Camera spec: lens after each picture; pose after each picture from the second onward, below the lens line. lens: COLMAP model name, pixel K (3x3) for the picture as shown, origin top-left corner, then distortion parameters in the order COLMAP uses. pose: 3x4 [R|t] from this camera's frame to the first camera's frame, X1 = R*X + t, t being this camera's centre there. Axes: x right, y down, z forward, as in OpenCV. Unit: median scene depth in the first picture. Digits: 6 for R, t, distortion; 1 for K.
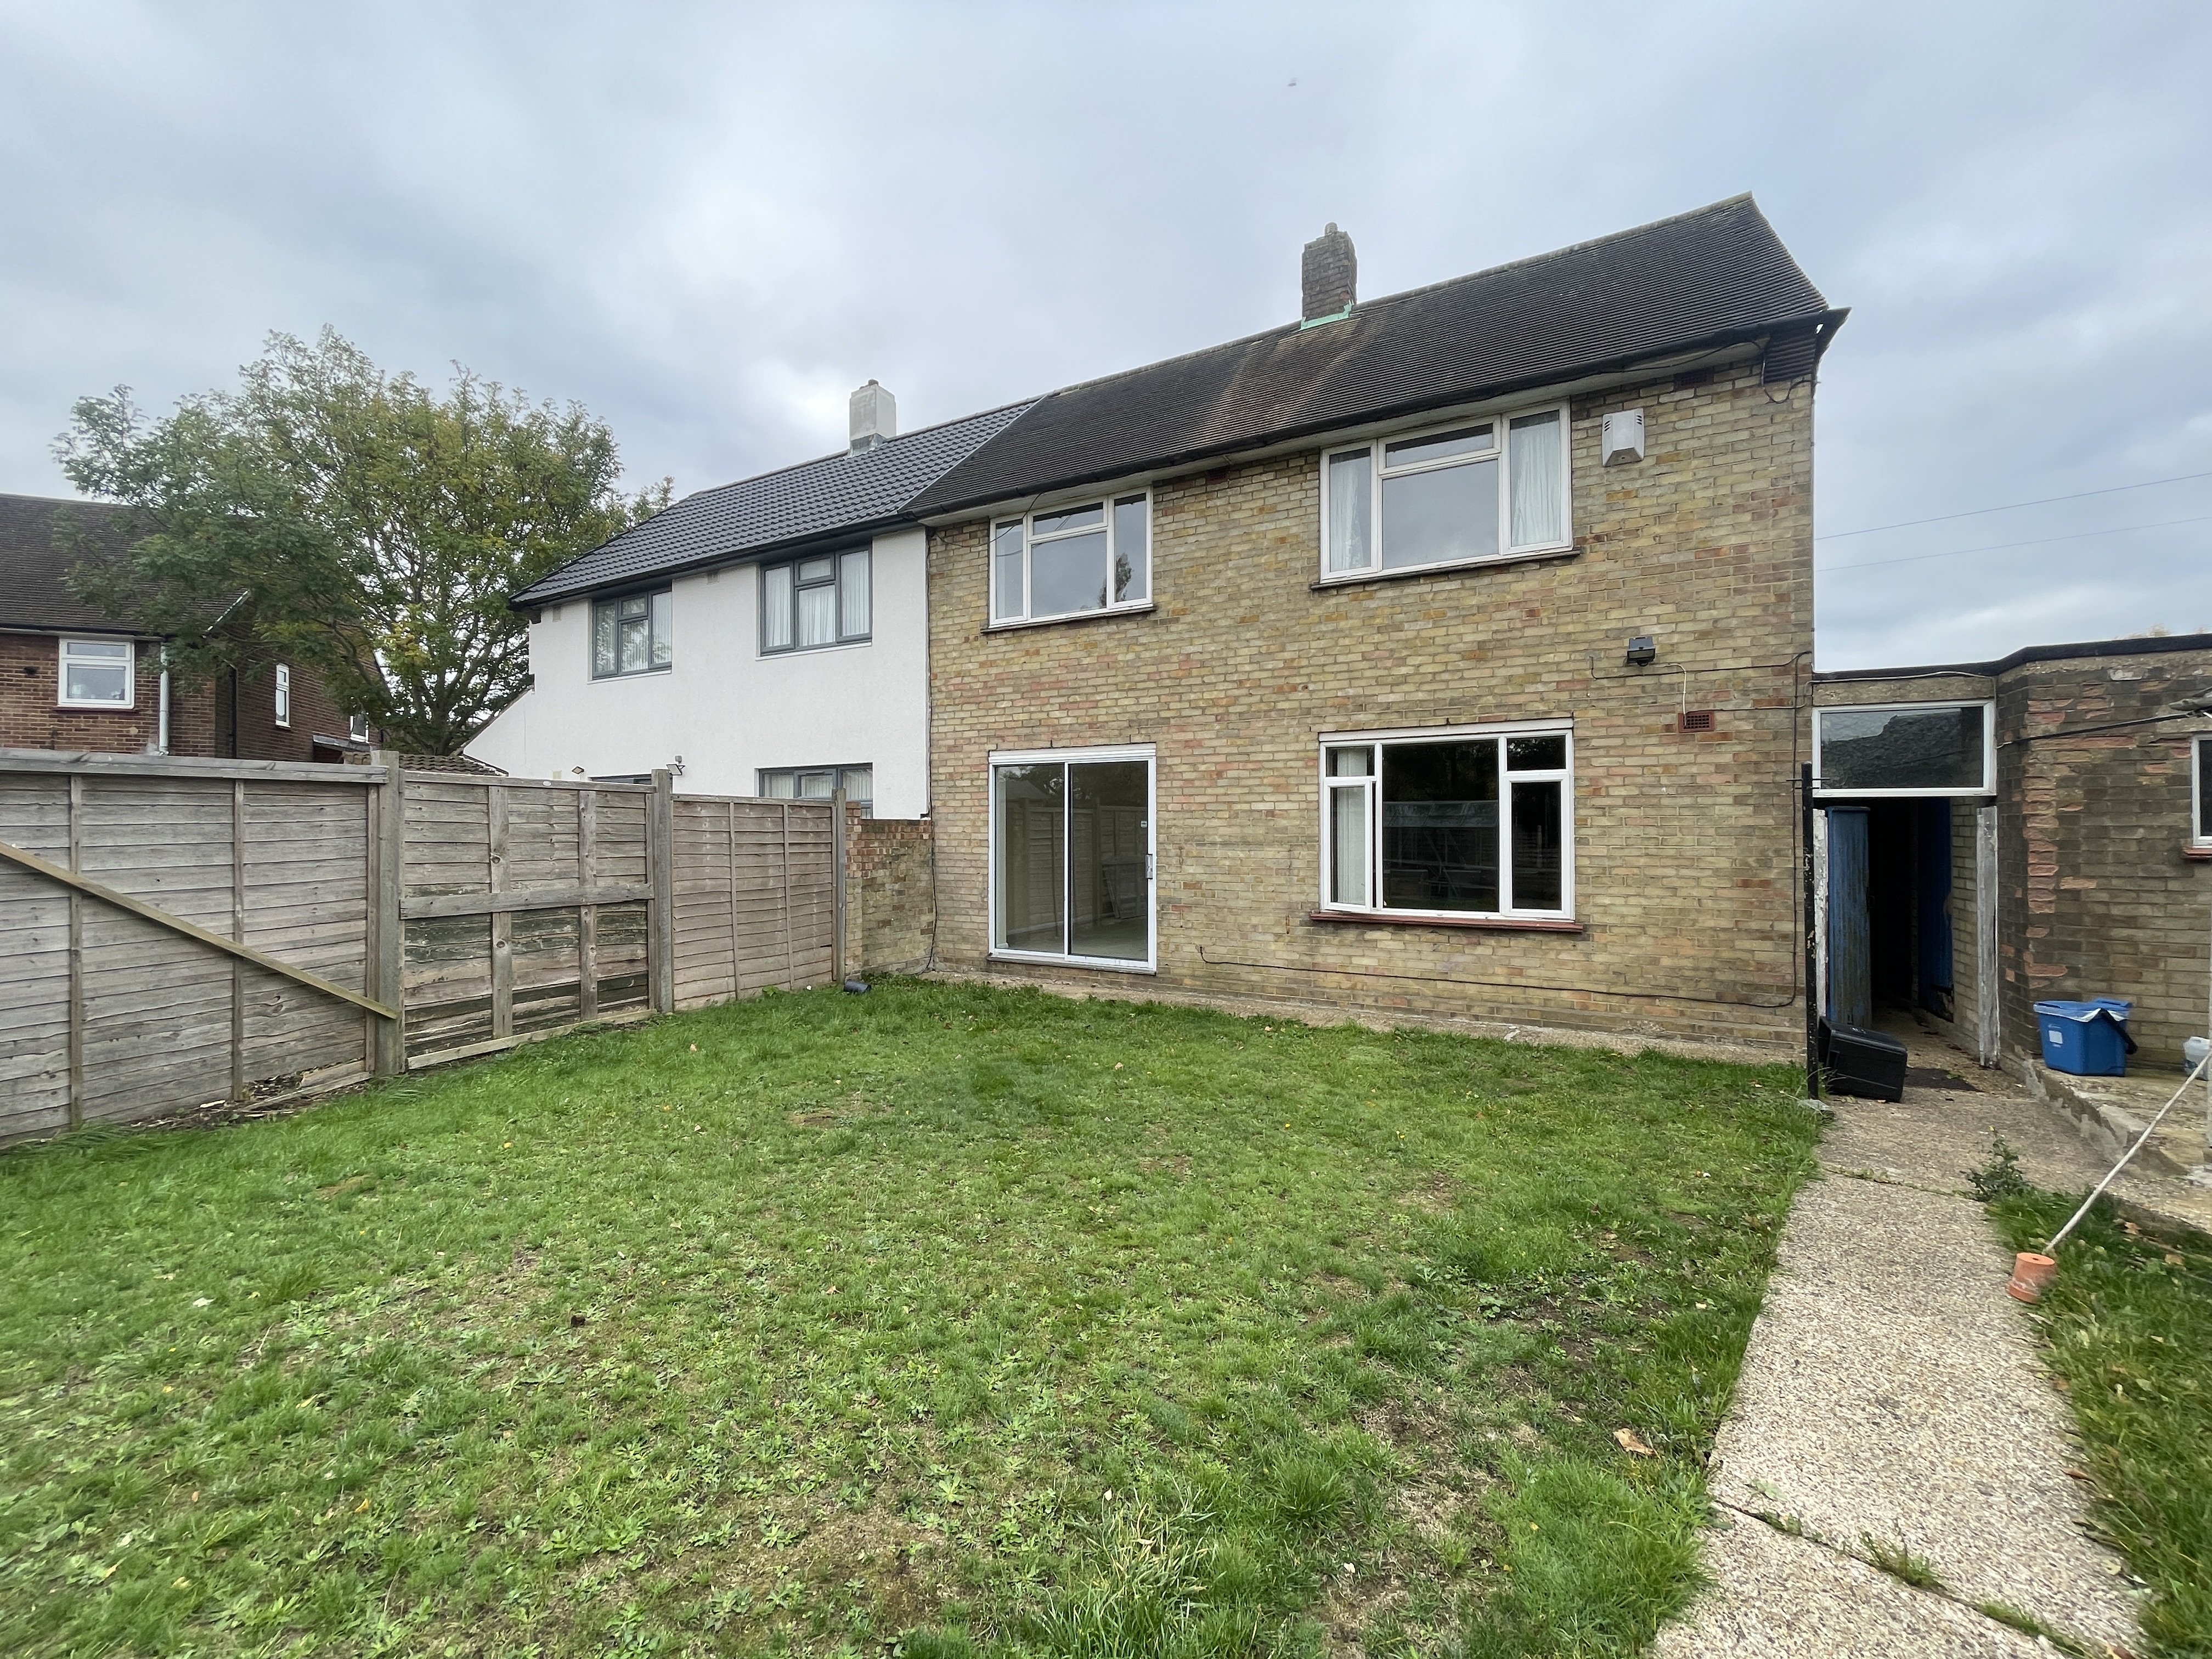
lens RADIAL K [[890.4, 0, 1097.5], [0, 890.4, 824.2], [0, 0, 1]] dist [-0.001949, 0.000101]
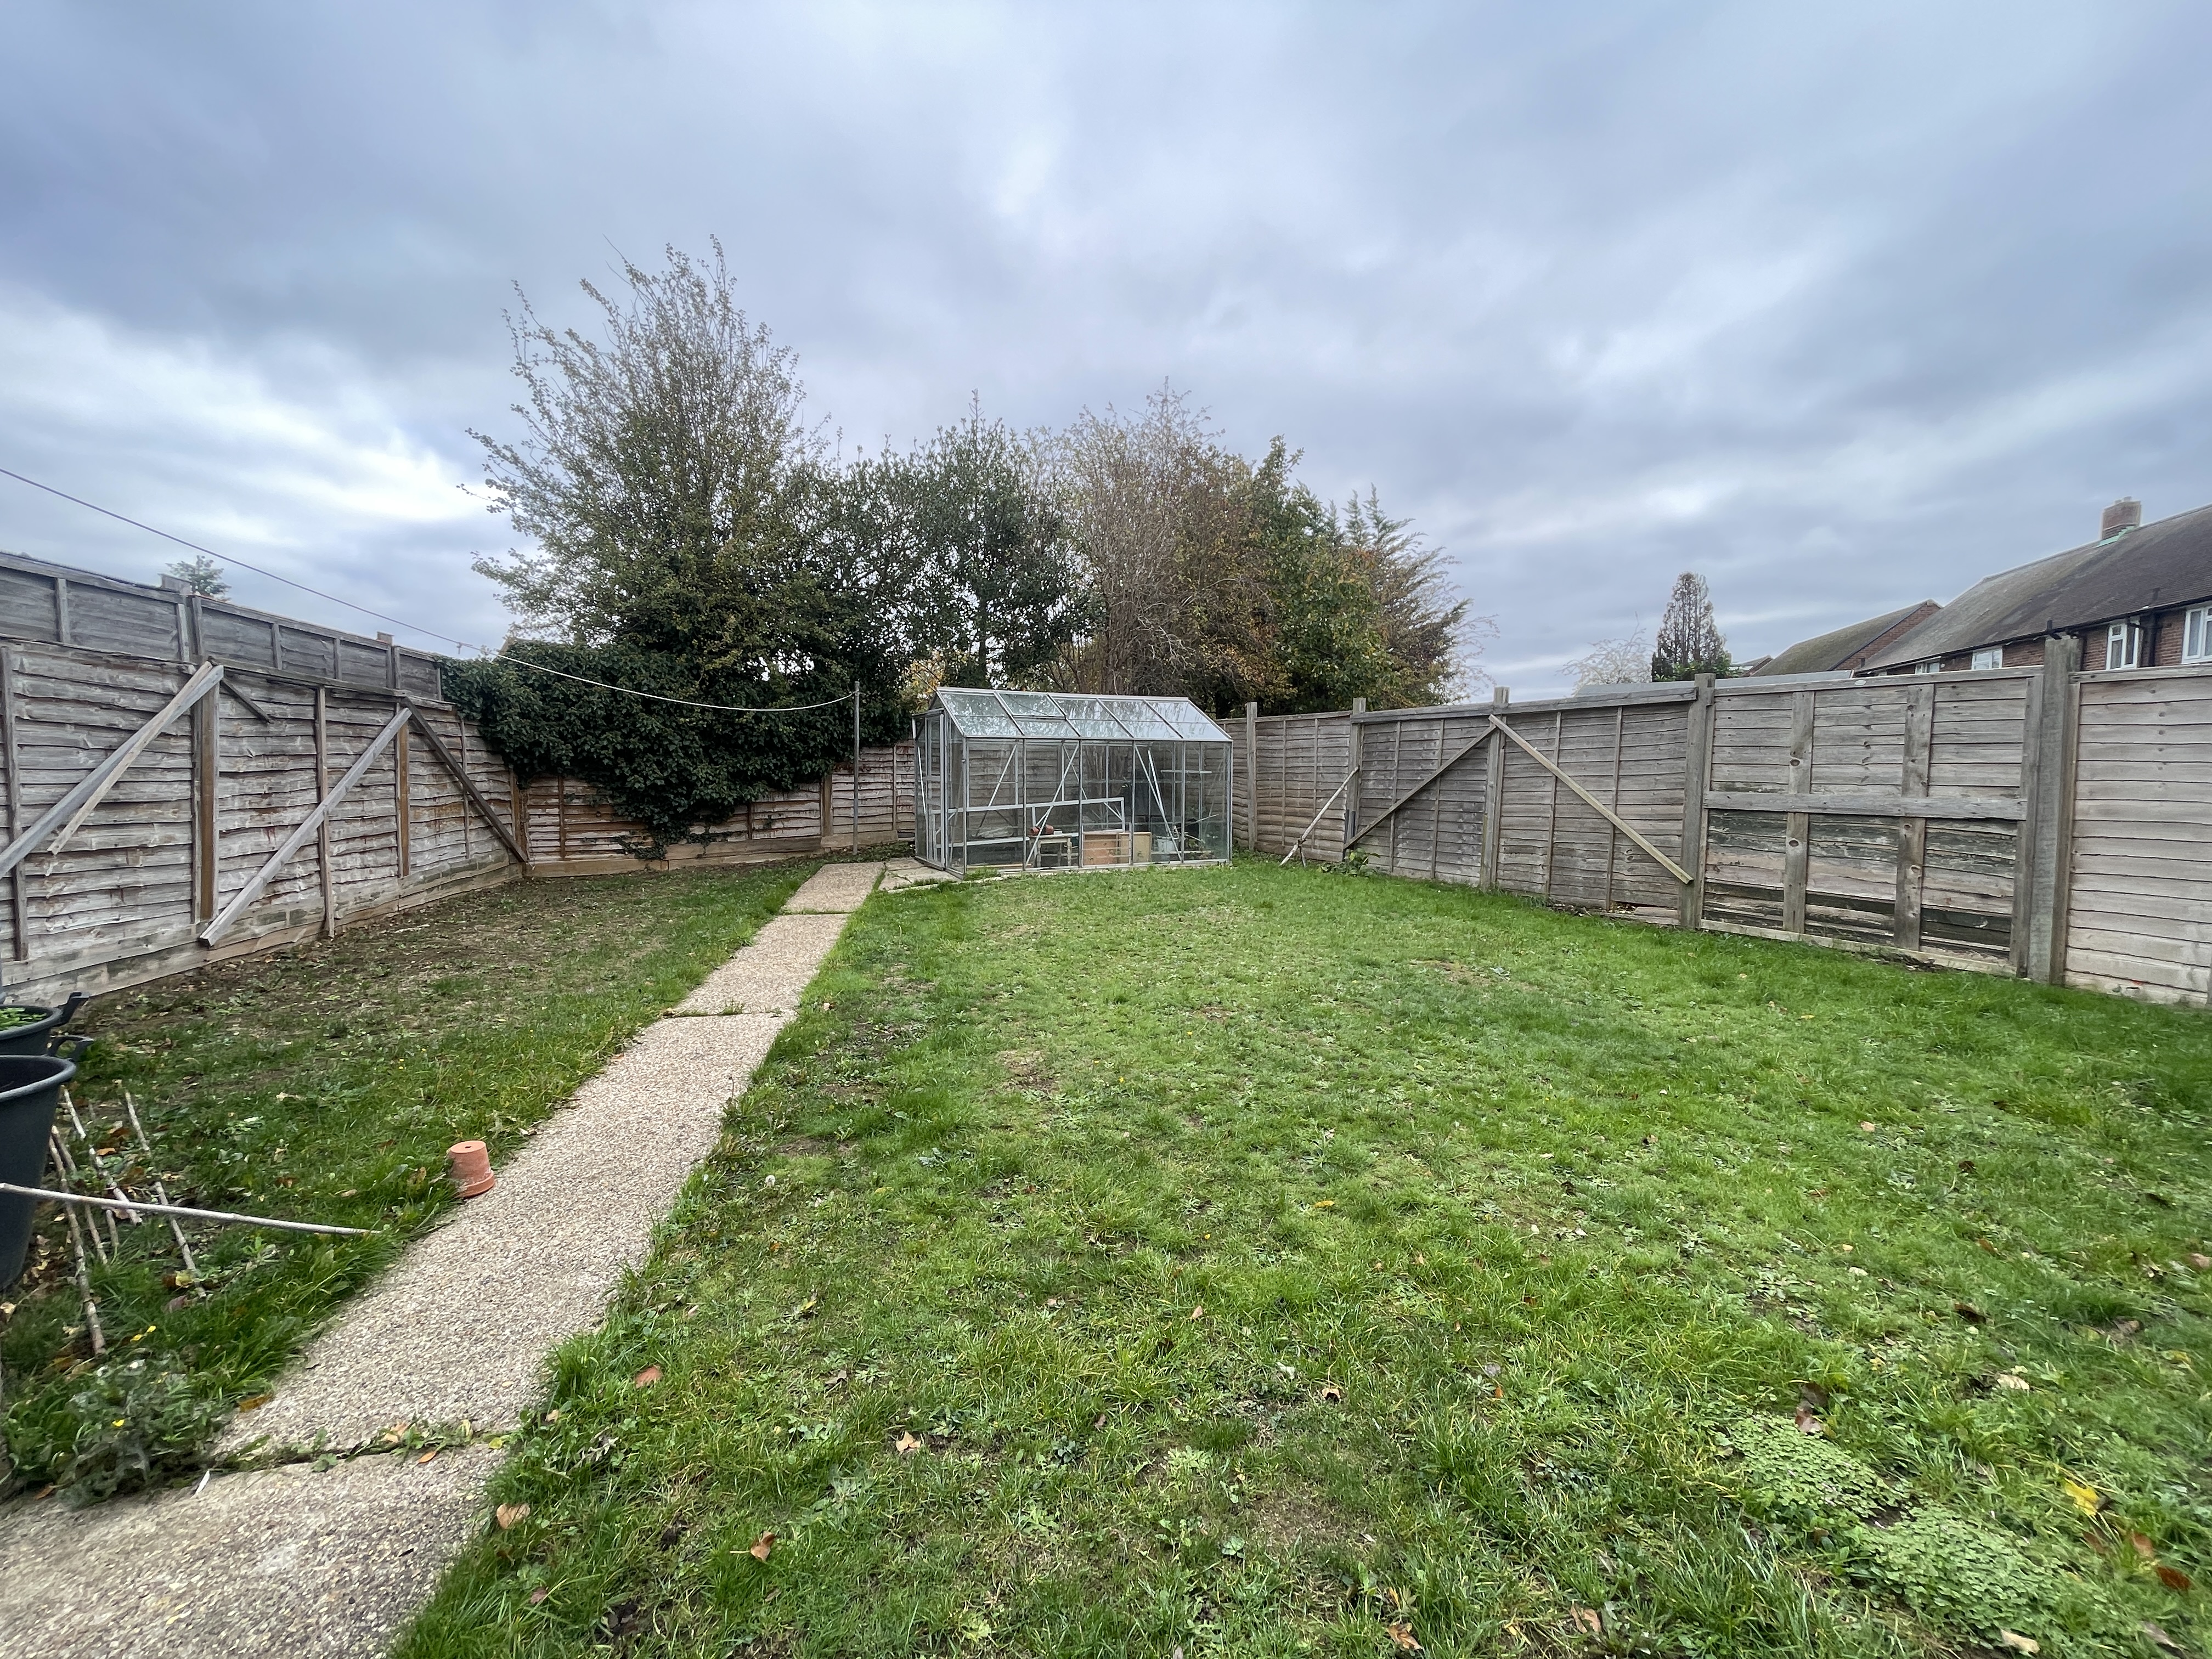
lens RADIAL K [[890.4, 0, 1097.5], [0, 890.4, 824.2], [0, 0, 1]] dist [-0.001949, 0.000101]
pose [[-0.629947, 0.050141, -0.775018, 0.670264], [0.004821, 0.998147, 0.060659, 0.045985], [0.776623, 0.034476, -0.629021, 1.038831]]
